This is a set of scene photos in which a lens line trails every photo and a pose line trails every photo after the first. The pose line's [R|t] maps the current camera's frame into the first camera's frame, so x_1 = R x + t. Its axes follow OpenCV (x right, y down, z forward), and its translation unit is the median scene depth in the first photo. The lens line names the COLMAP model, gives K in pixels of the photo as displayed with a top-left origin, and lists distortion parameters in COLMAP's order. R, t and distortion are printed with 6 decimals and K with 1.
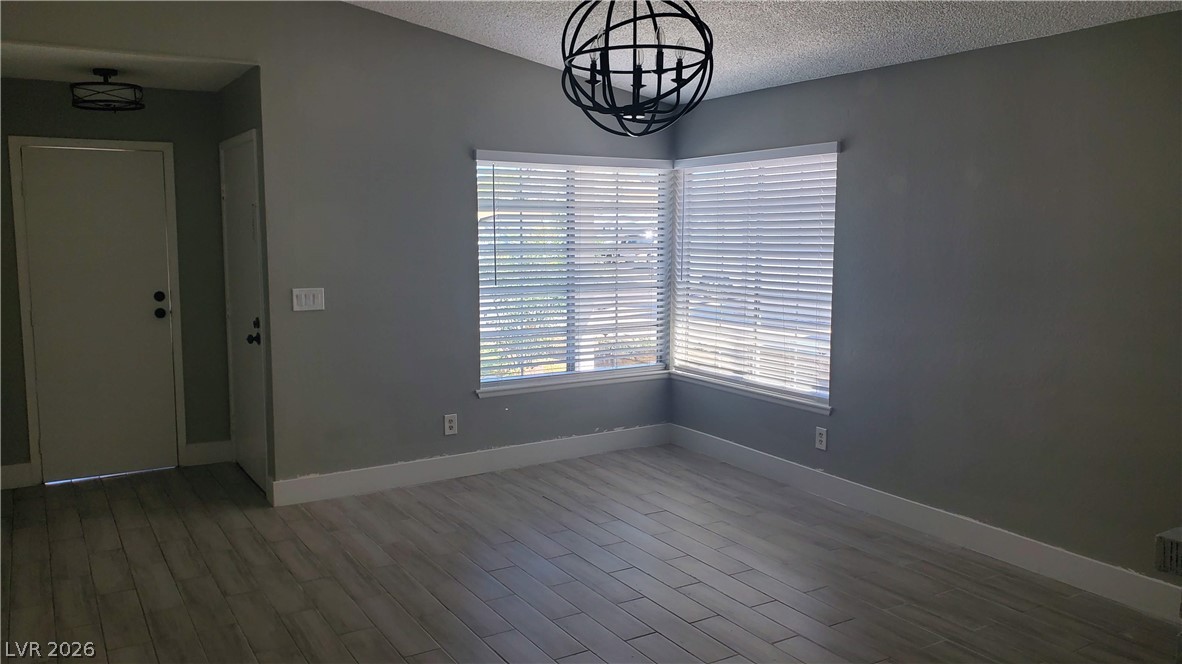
lens RADIAL K [[931.6, 0, 595.2], [0, 931.6, 331.1], [0, 0, 1]] dist [0.046061, -0.042057]
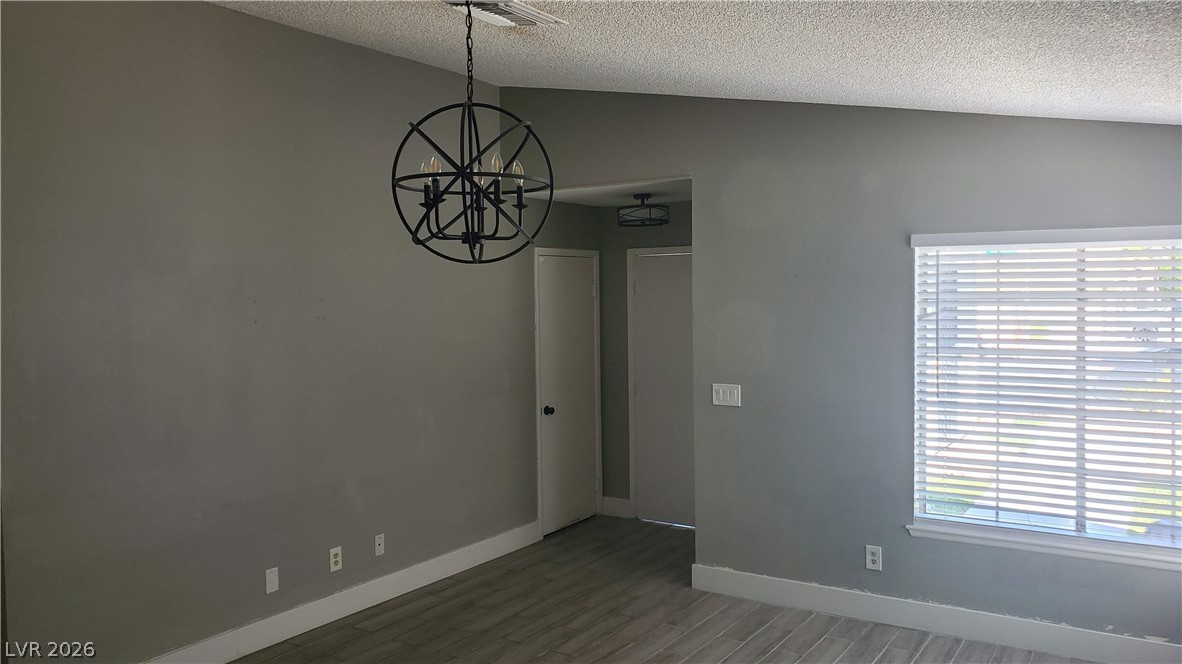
lens RADIAL K [[931.6, 0, 594.8], [0, 931.6, 325.1], [0, 0, 1]] dist [0.046061, -0.042057]
pose [[0.418829, 0.030746, -0.907544, 0.555965], [-0.089389, 0.995968, -0.007511, -0.089425], [0.903655, 0.084270, 0.419889, 0.434412]]
